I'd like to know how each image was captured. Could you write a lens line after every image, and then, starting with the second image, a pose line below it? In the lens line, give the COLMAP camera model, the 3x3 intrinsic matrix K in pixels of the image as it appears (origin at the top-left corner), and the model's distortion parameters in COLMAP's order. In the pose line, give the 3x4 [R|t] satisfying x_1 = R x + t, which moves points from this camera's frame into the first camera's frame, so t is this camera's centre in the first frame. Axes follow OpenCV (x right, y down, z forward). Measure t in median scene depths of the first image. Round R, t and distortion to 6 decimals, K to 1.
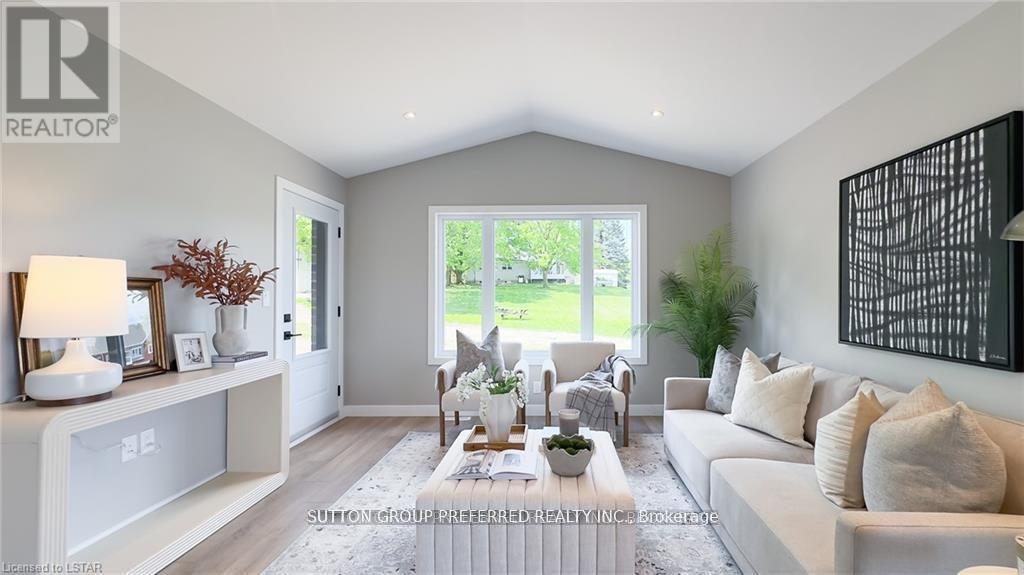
lens RADIAL K [[423.5, 0, 547.0], [0, 423.5, 289.3], [0, 0, 1]] dist [-0.001782, 0.000040]
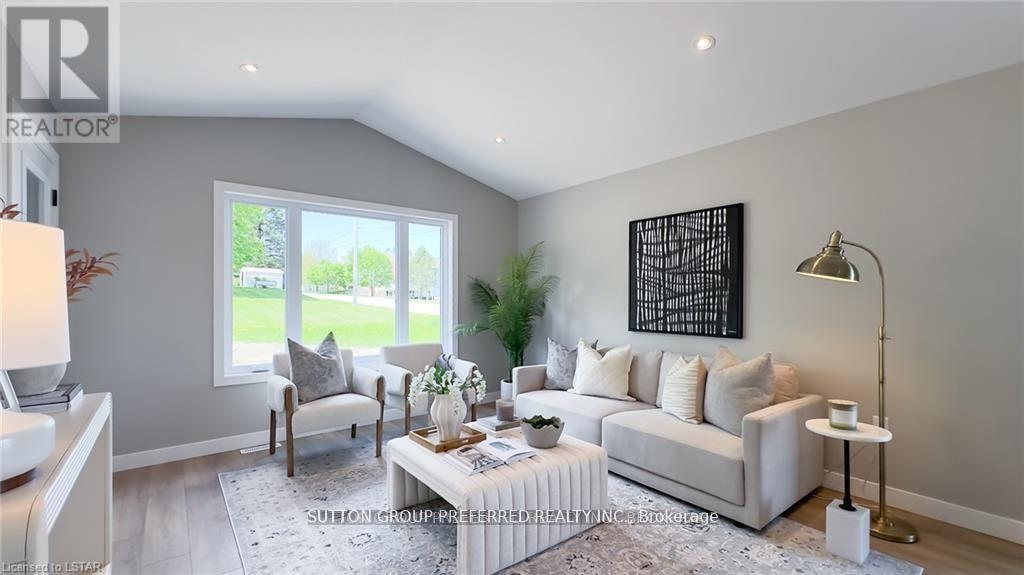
lens RADIAL K [[435.0, 0, 503.2], [0, 435.0, 297.9], [0, 0, 1]] dist [-0.000639, 0.000639]
pose [[0.775967, 0.005750, 0.630747, -0.671641], [-0.013242, 0.999887, 0.007176, 0.006632], [-0.630634, -0.013920, 0.775955, 0.100105]]
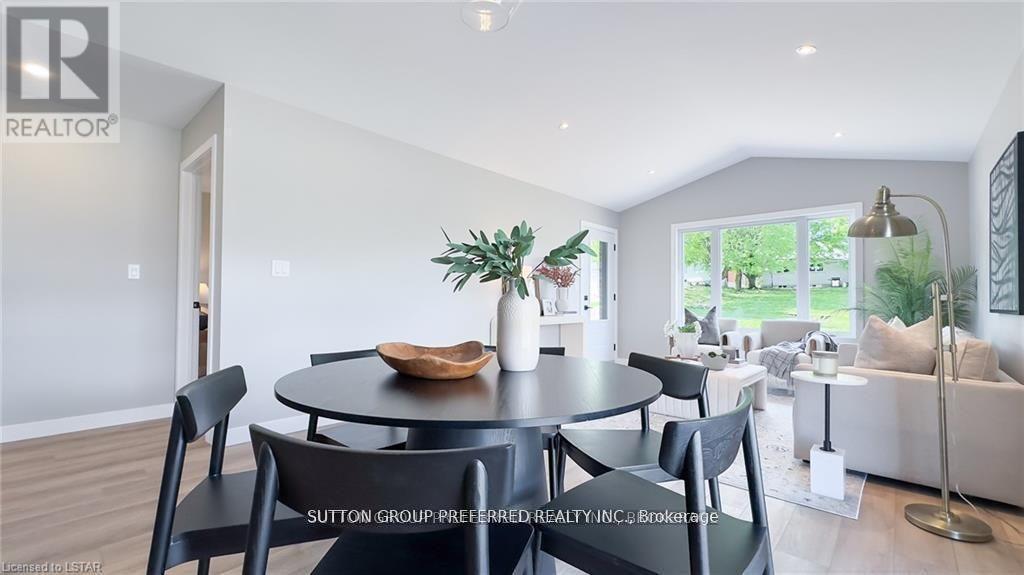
lens RADIAL K [[435.0, 0, 513.2], [0, 435.0, 287.9], [0, 0, 1]] dist [-0.000639, 0.000639]
pose [[0.747032, -0.013356, -0.664654, 0.550088], [-0.001016, 0.999774, -0.021231, 0.093395], [0.664788, 0.016535, 0.746849, -0.840339]]
